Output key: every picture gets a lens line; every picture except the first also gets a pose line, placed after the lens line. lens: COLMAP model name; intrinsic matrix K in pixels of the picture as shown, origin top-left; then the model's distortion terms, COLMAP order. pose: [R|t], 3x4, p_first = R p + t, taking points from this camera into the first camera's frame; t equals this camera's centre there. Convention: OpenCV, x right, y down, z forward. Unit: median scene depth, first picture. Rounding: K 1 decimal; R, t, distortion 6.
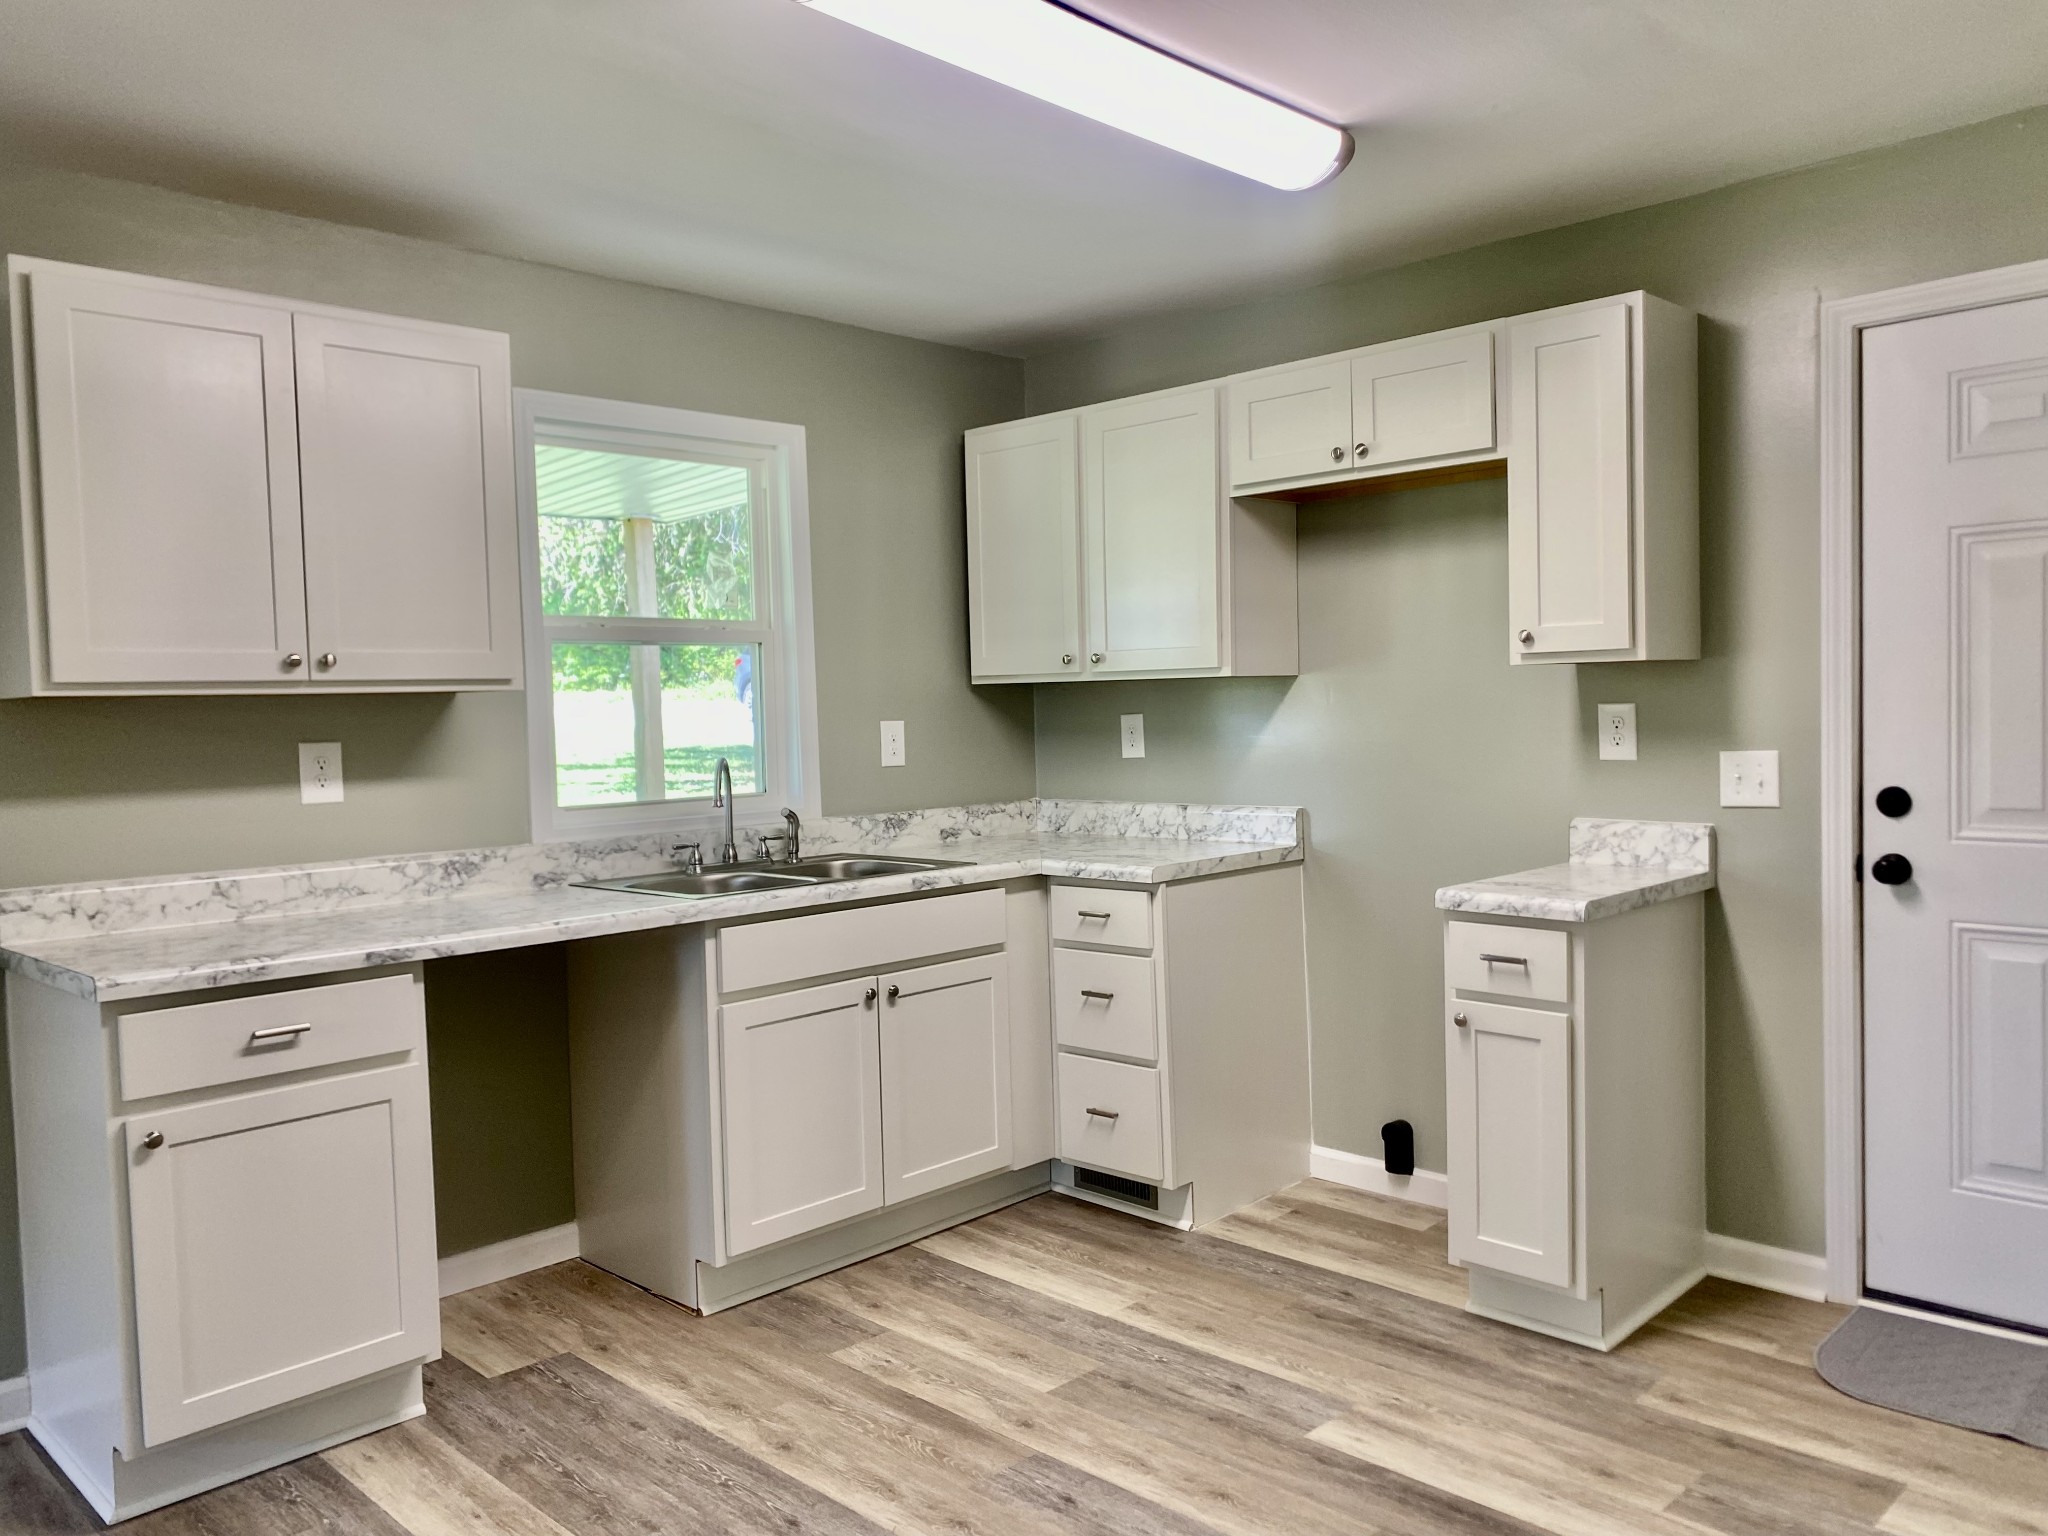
lens RADIAL K [[1533.7, 0, 1024.0], [0, 1533.7, 768.0], [0, 0, 1]] dist [-0.000317, -0.003718]
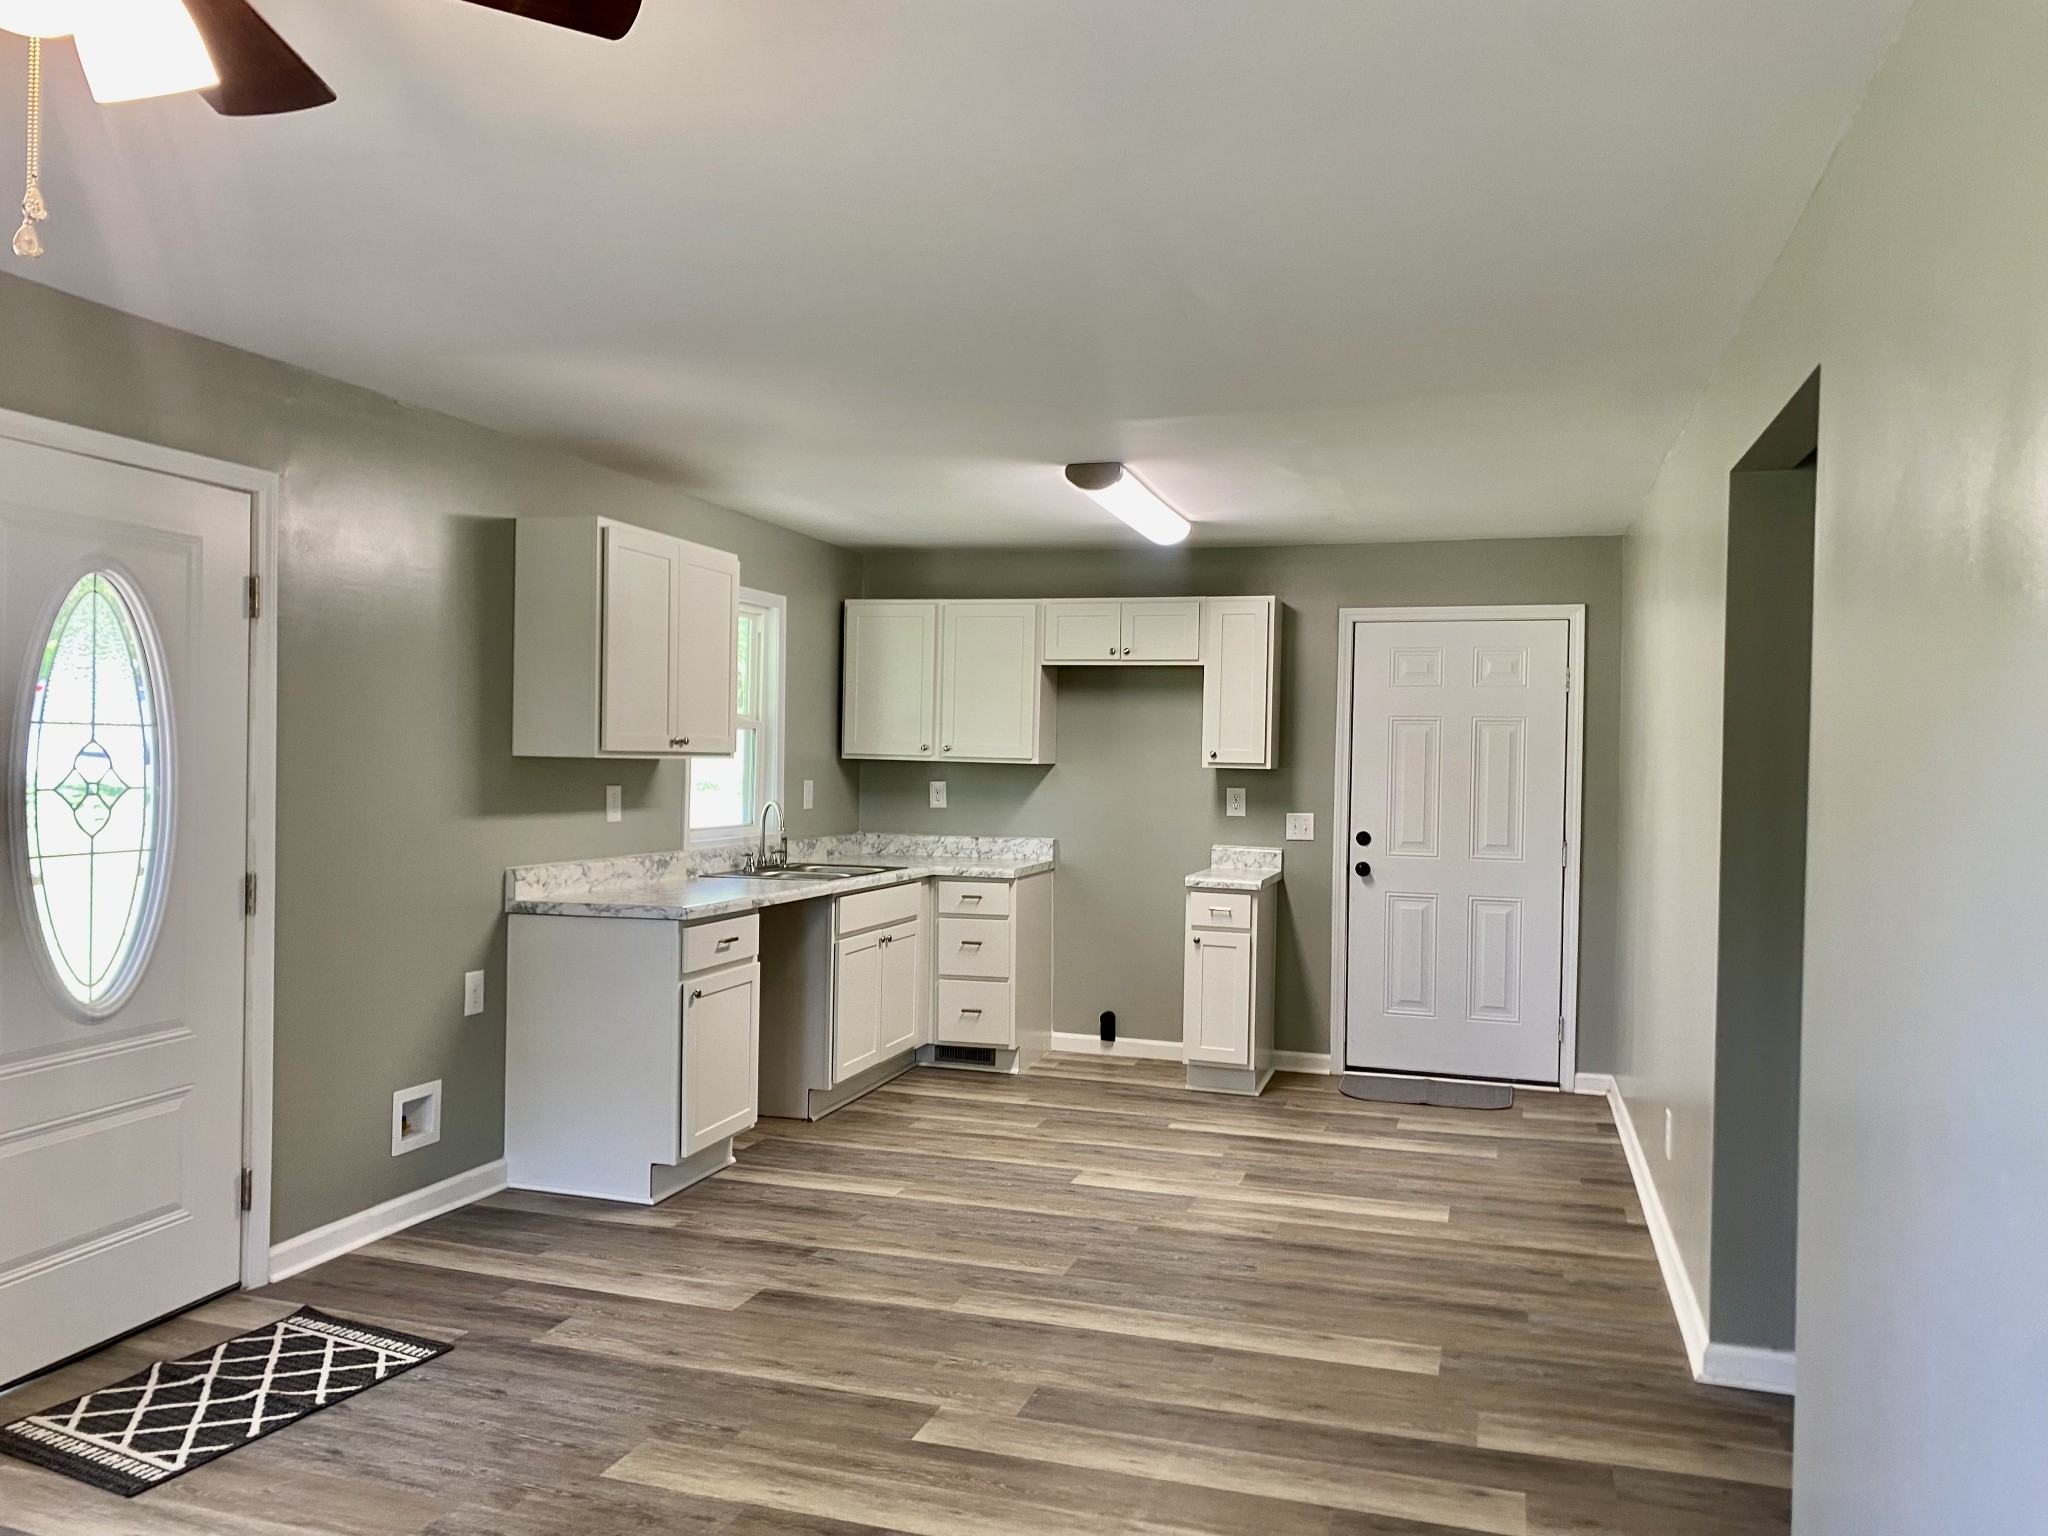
lens RADIAL K [[1526.2, 0, 1024.0], [0, 1526.2, 768.0], [0, 0, 1]] dist [0.035522, -0.001561]
pose [[0.884435, 0.040589, 0.464896, -0.801544], [-0.022998, 0.998791, -0.043450, 0.025304], [-0.466097, 0.027737, 0.884299, -0.645093]]
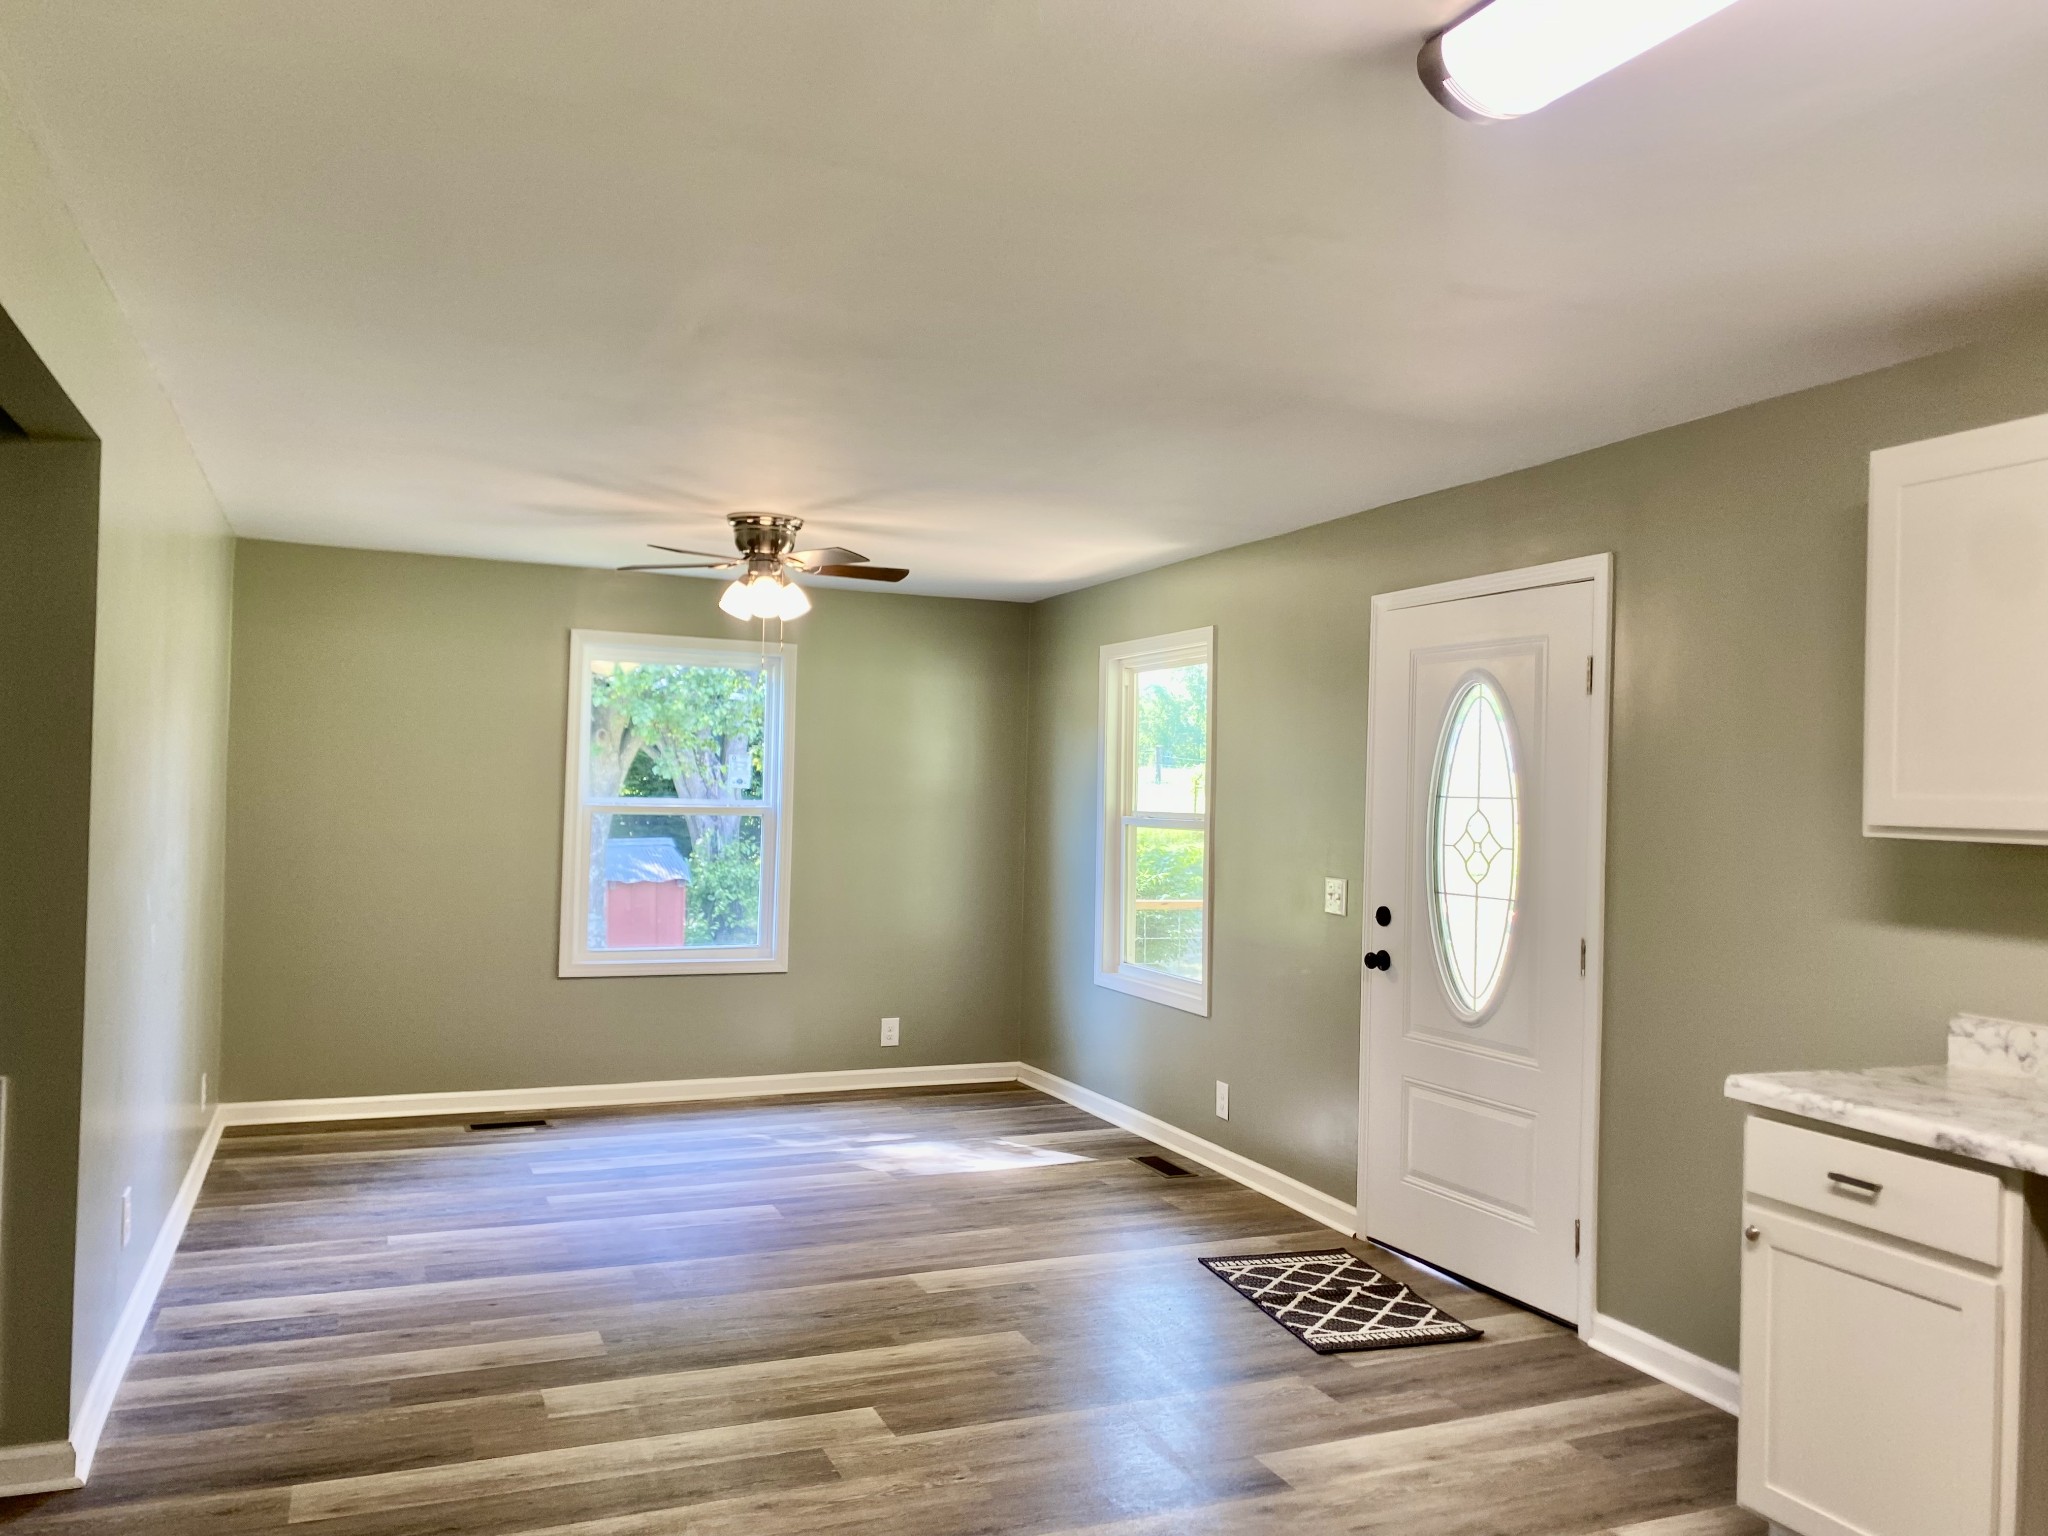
lens RADIAL K [[1526.2, 0, 1024.0], [0, 1526.2, 768.0], [0, 0, 1]] dist [0.035522, -0.001561]
pose [[-0.361962, 0.002502, -0.932190, 0.495127], [-0.057596, 0.998026, 0.025043, -0.069345], [0.930412, 0.062755, -0.361103, 0.641490]]
